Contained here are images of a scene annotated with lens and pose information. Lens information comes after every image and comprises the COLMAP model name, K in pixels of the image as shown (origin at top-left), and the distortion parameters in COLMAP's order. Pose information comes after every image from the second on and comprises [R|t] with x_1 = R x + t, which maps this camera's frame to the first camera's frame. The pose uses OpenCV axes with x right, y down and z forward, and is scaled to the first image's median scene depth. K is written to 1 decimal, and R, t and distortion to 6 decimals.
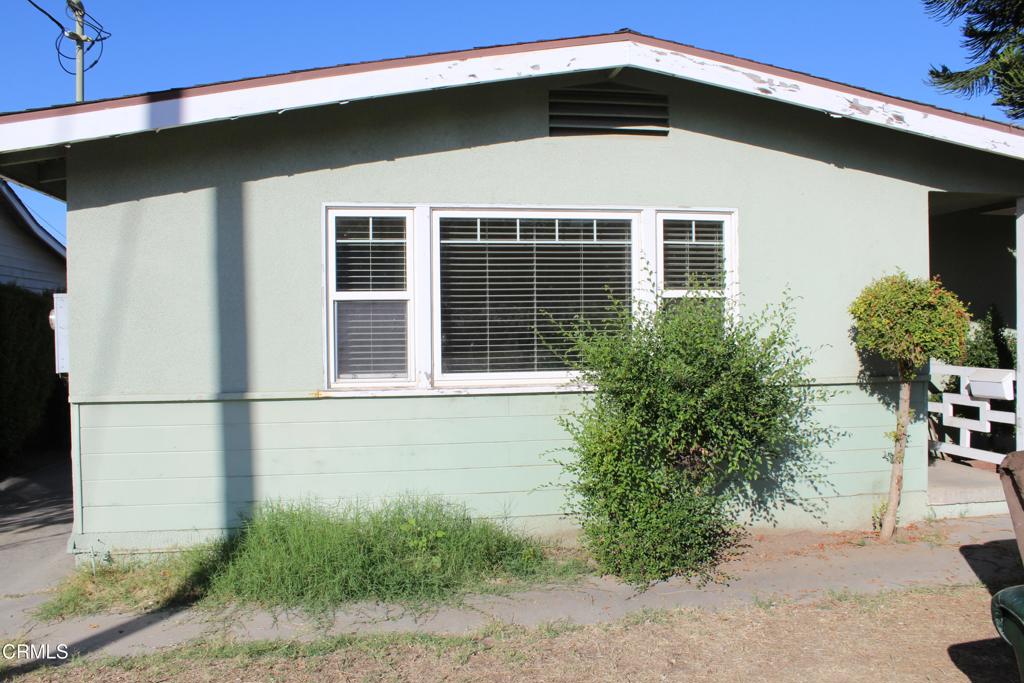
lens RADIAL K [[855.4, 0, 514.7], [0, 855.4, 345.7], [0, 0, 1]] dist [-0.164479, 0.147151]
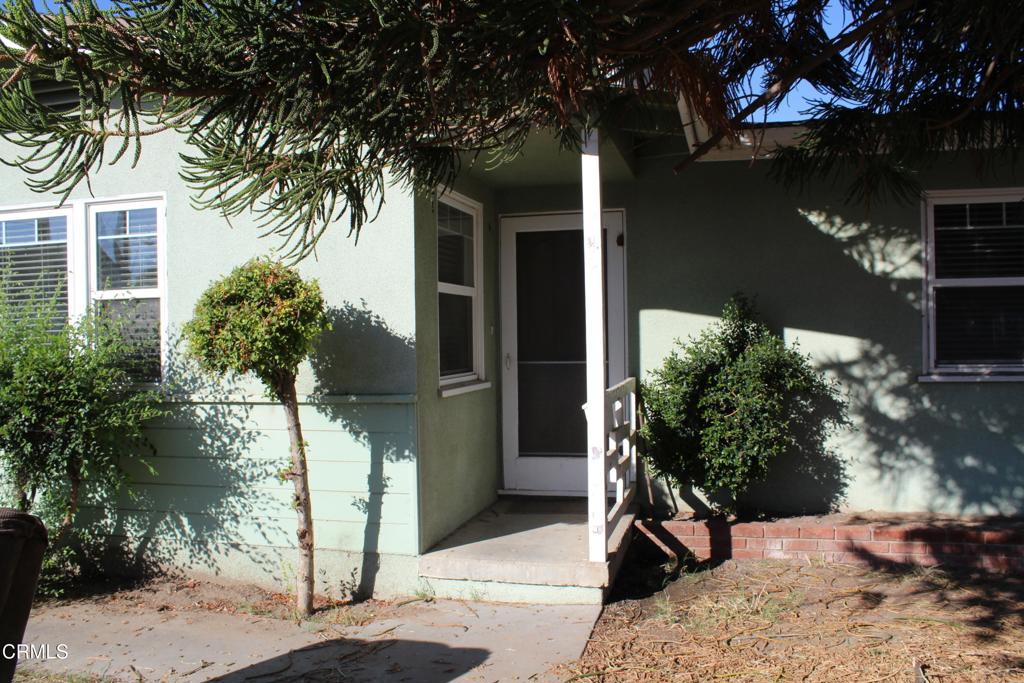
lens RADIAL K [[855.4, 0, 514.7], [0, 855.4, 345.7], [0, 0, 1]] dist [-0.164479, 0.147151]
pose [[0.910478, 0.001027, -0.413556, 0.918191], [-0.004957, 0.999952, -0.008429, -0.002263], [0.413528, 0.009724, 0.910439, 0.381159]]
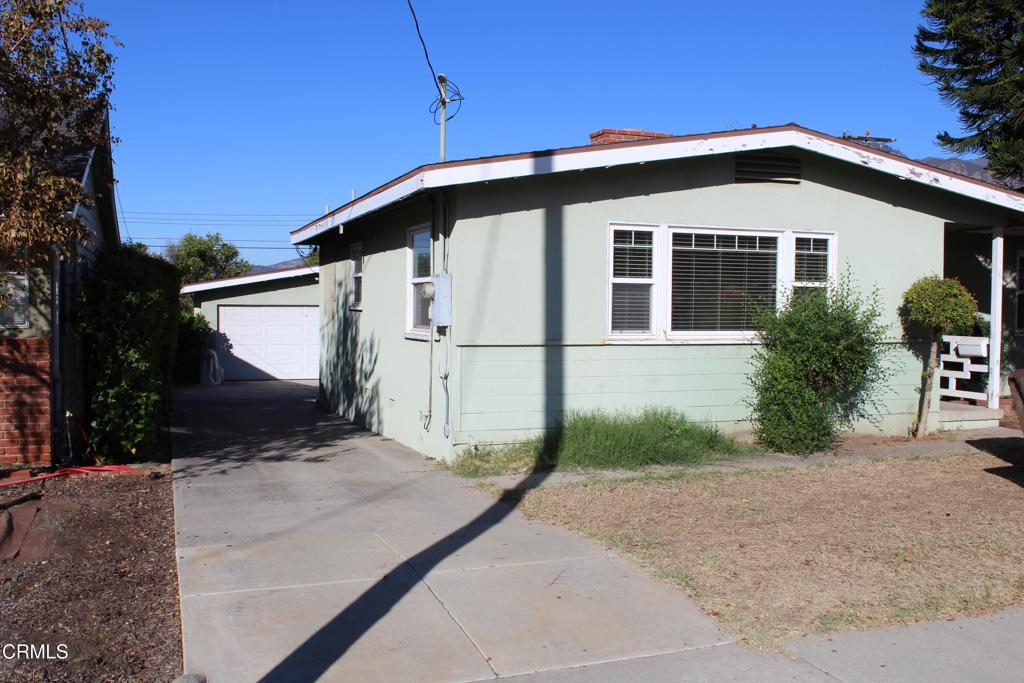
lens RADIAL K [[986.2, 0, 512.0], [0, 986.2, 341.5], [0, 0, 1]] dist [-0.174373, 0.255664]
pose [[0.986330, 0.013809, 0.164203, -0.635317], [-0.016355, 0.999766, 0.014160, 0.029524], [-0.163969, -0.016652, 0.986325, -0.704697]]
